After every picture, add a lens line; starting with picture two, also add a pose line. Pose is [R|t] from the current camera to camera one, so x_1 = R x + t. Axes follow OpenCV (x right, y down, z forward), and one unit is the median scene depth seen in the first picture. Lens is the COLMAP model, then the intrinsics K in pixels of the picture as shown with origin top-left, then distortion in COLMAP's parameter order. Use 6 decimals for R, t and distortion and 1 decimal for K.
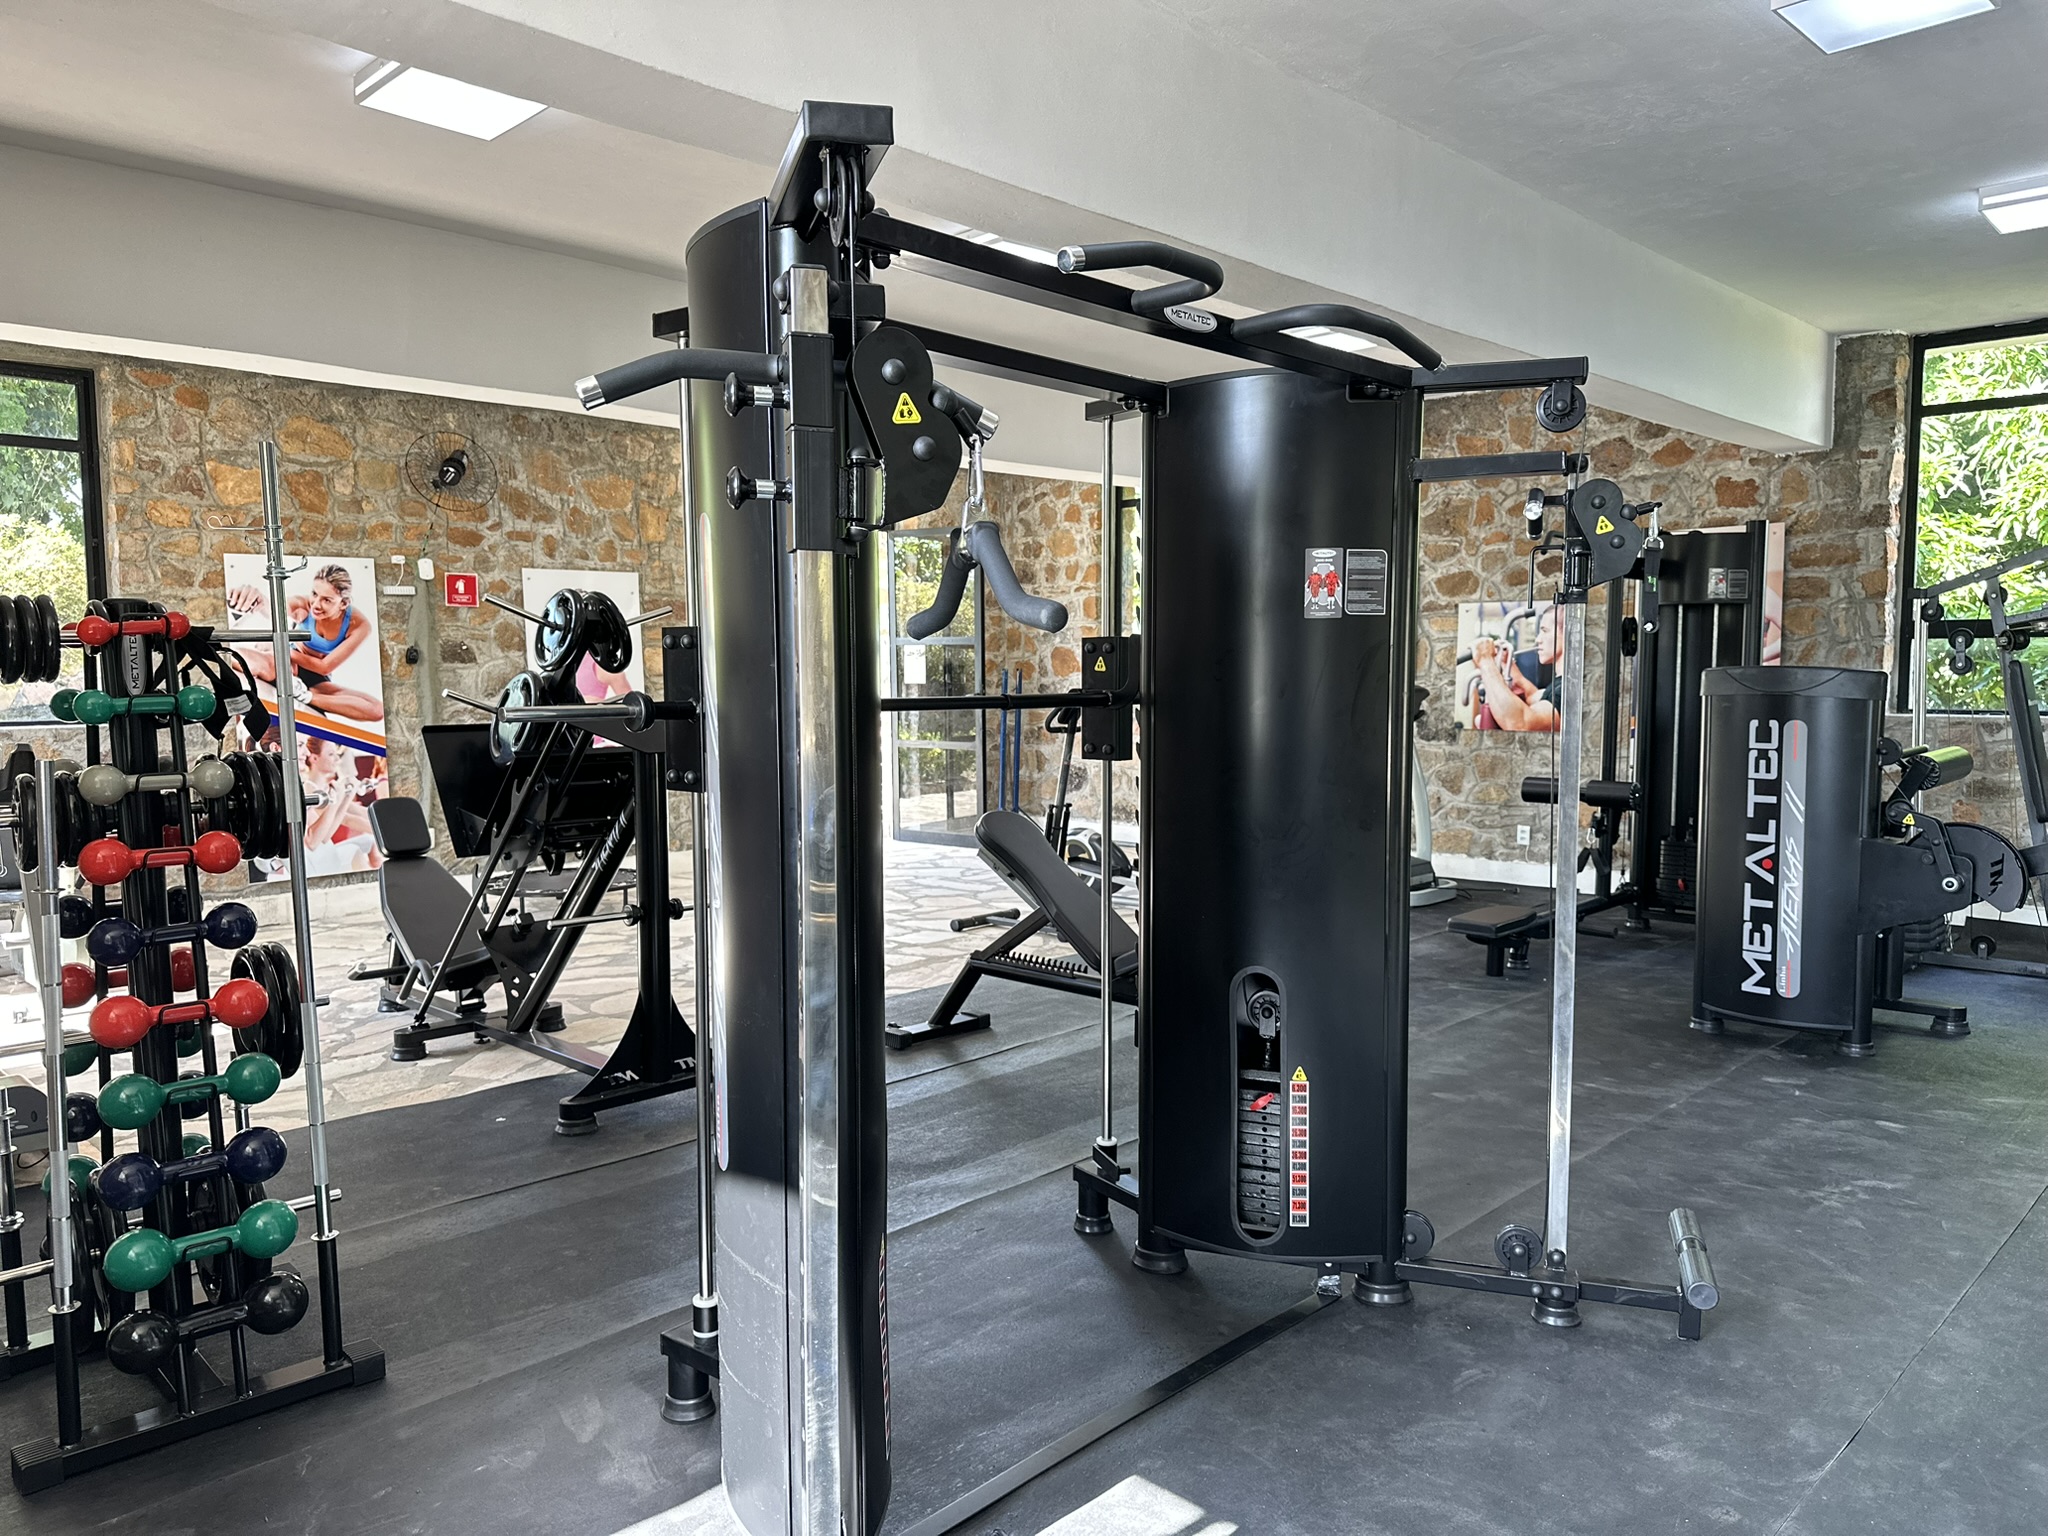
lens RADIAL K [[1440.2, 0, 1016.0], [0, 1440.2, 787.5], [0, 0, 1]] dist [0.031970, -0.043597]
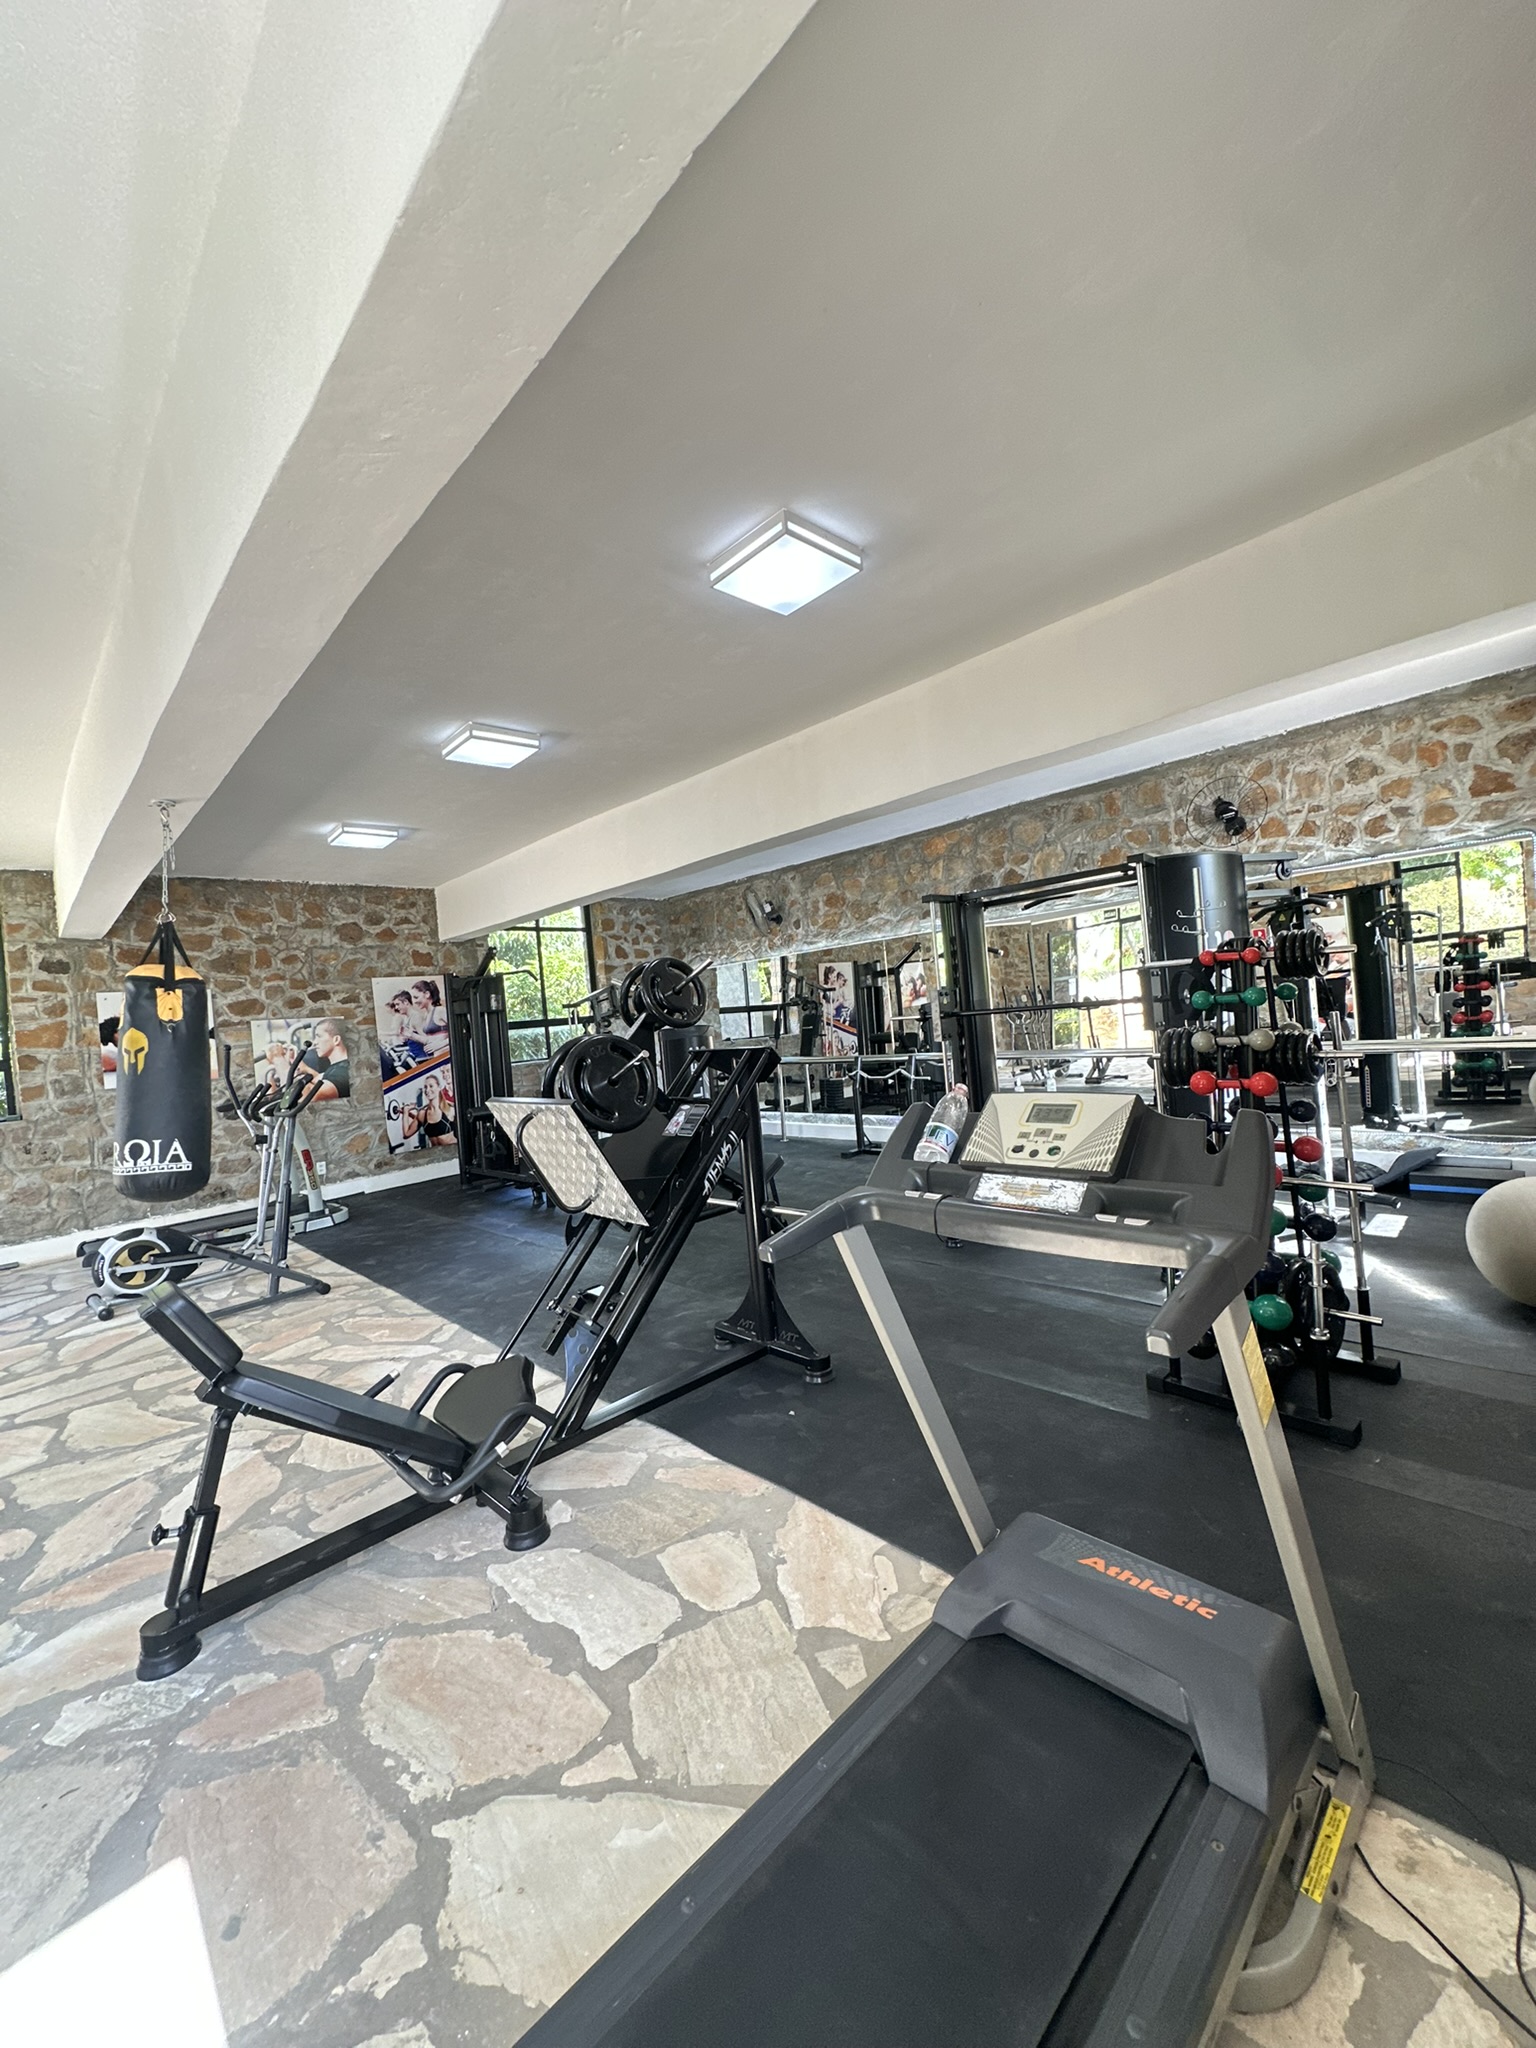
lens RADIAL K [[816.4, 0, 767.6], [0, 816.4, 1023.8], [0, 0, 1]] dist [-0.003458, 0.001300]
pose [[0.023619, -0.005577, 0.999705, -0.550154], [0.169247, 0.985572, 0.001500, -0.042581], [-0.985291, 0.169162, 0.024222, 0.524698]]
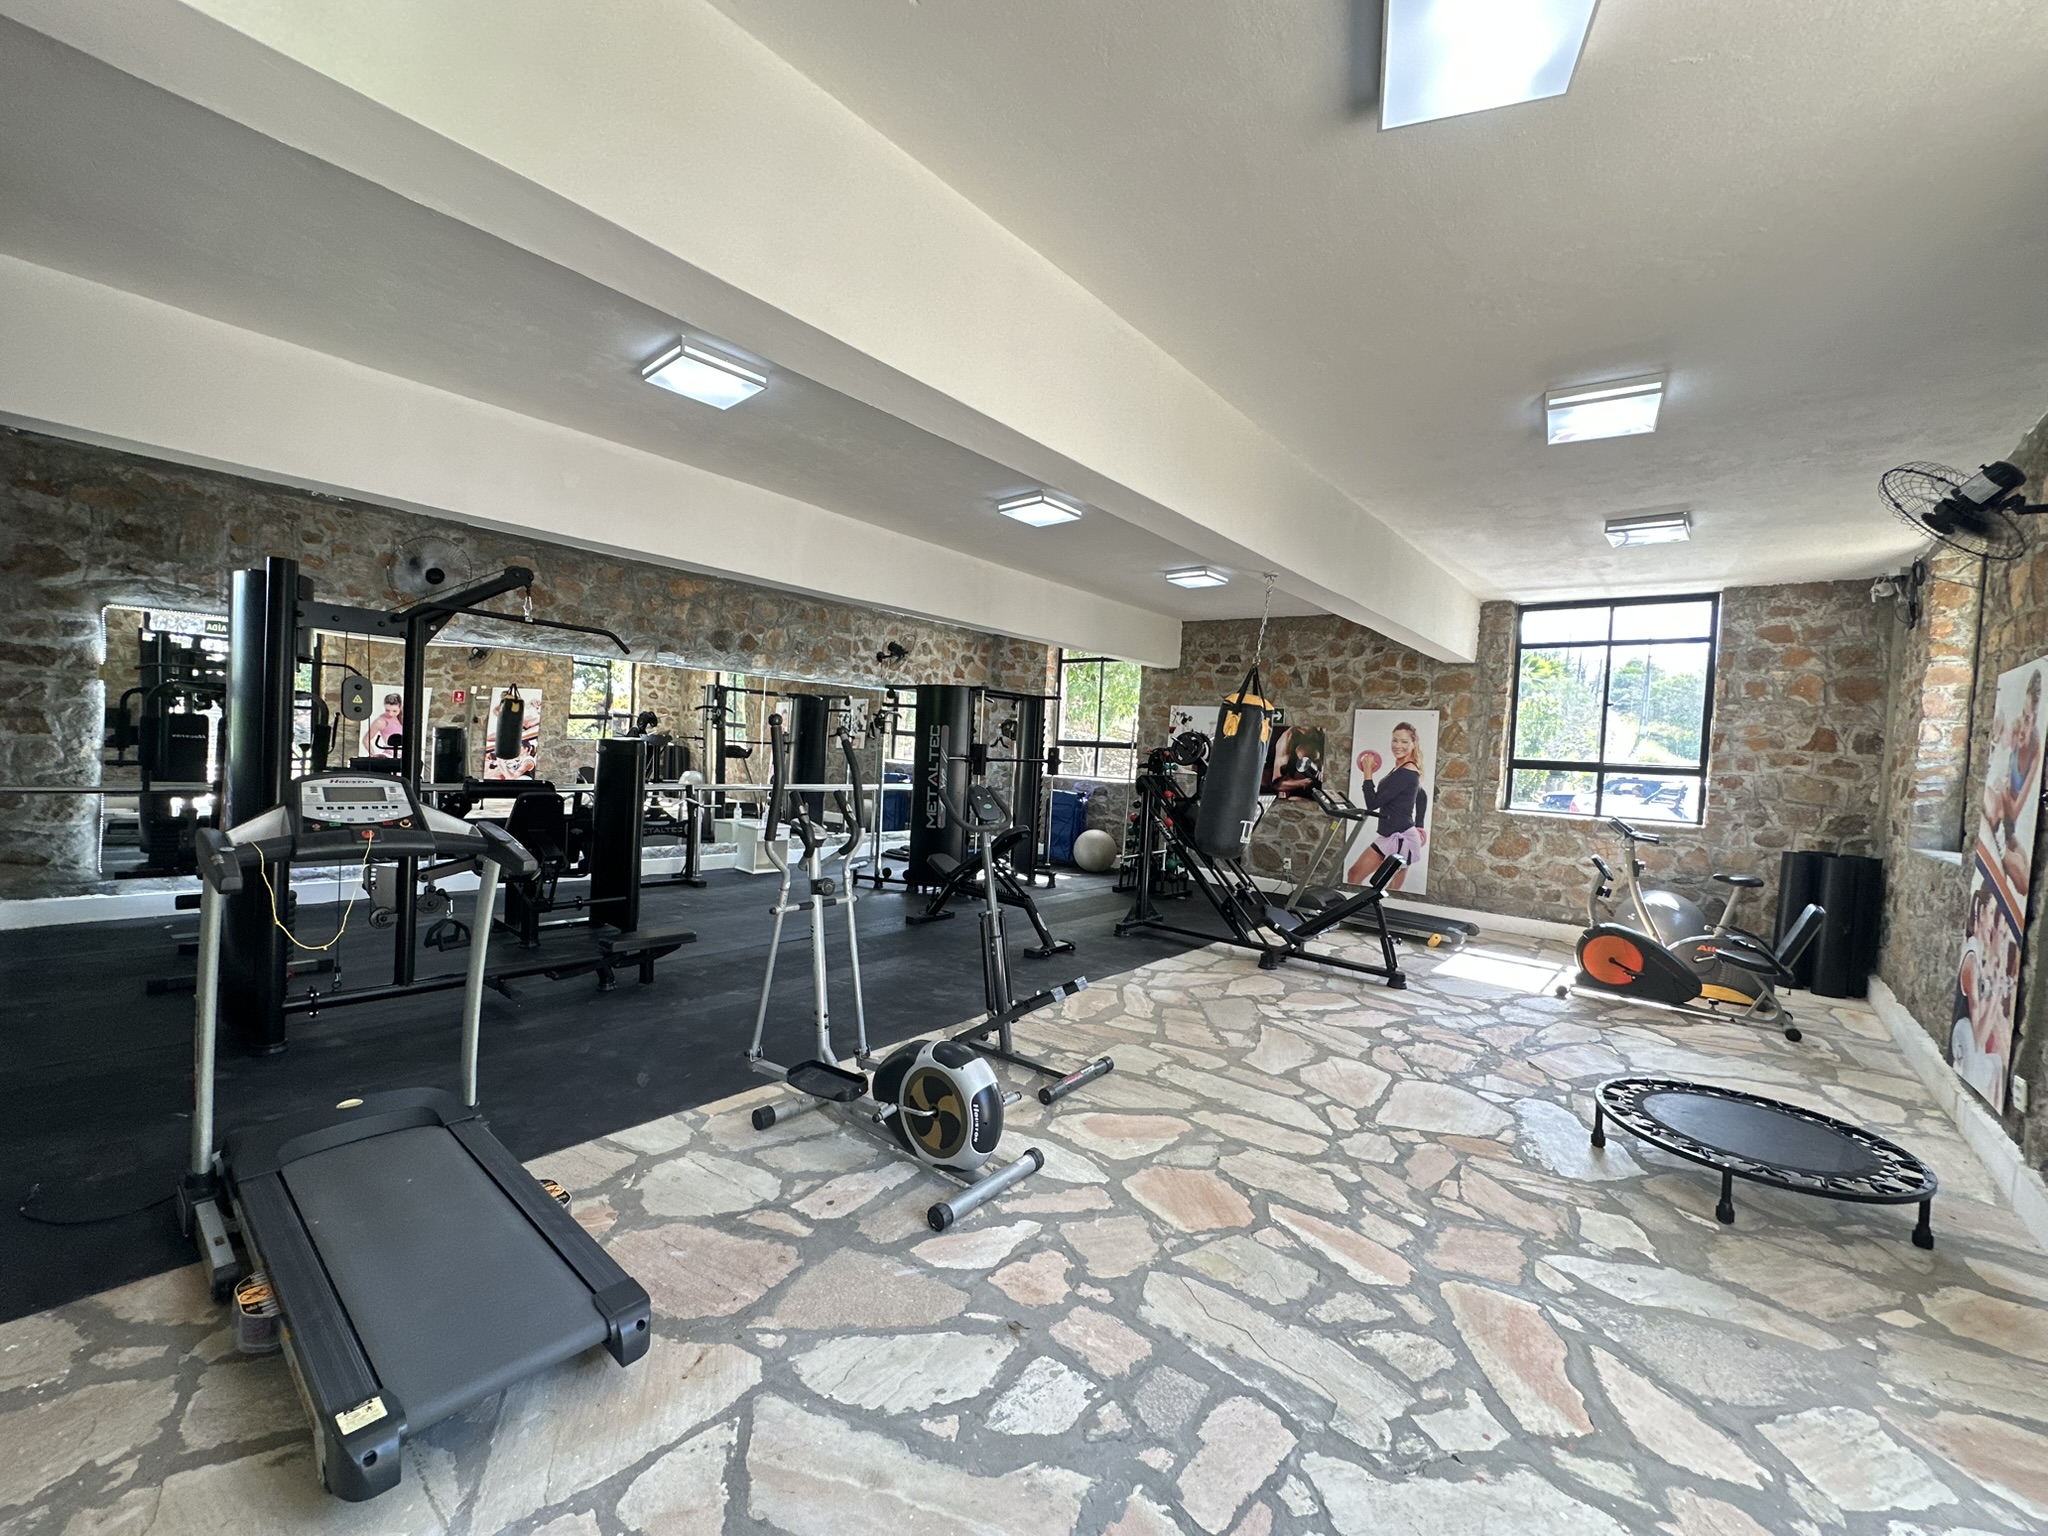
lens RADIAL K [[816.4, 0, 1023.6], [0, 816.4, 769.3], [0, 0, 1]] dist [-0.003458, 0.001300]
pose [[-0.995919, -0.045352, -0.078034, 0.049688], [-0.053811, 0.992479, 0.109955, -0.122190], [0.072460, 0.113705, -0.990869, 1.356848]]
